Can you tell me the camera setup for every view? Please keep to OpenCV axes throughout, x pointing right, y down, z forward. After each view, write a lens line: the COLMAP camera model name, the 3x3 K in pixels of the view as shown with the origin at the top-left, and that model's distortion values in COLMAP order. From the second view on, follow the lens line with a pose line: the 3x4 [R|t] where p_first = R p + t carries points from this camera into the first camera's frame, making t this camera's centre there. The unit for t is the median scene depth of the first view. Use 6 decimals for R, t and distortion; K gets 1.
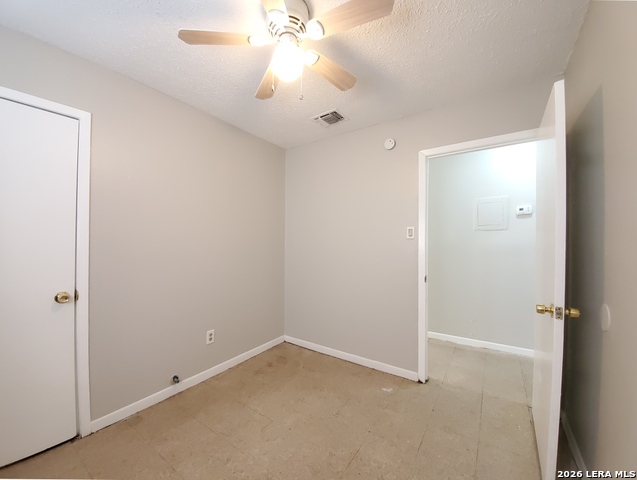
lens RADIAL K [[257.2, 0, 318.5], [0, 257.2, 240.0], [0, 0, 1]] dist [-0.000321, -0.000022]
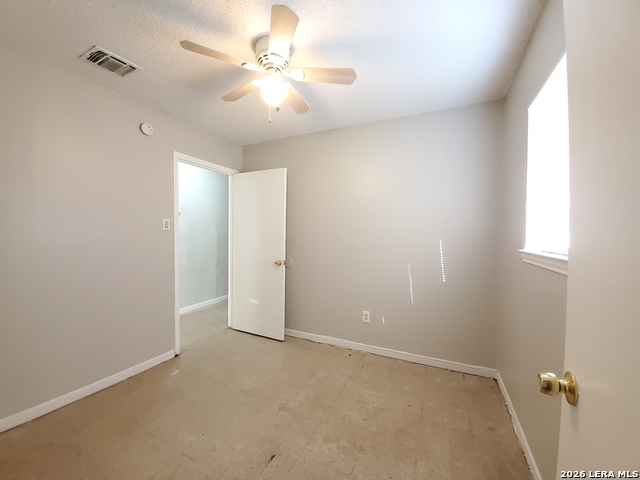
lens RADIAL K [[259.1, 0, 313.1], [0, 259.1, 240.0], [0, 0, 1]] dist [0.000913, -0.011331]
pose [[-0.149606, -0.024718, 0.988437, -0.803918], [-0.015845, 0.999619, 0.022599, 0.001303], [-0.988619, -0.012280, -0.149941, 0.564005]]
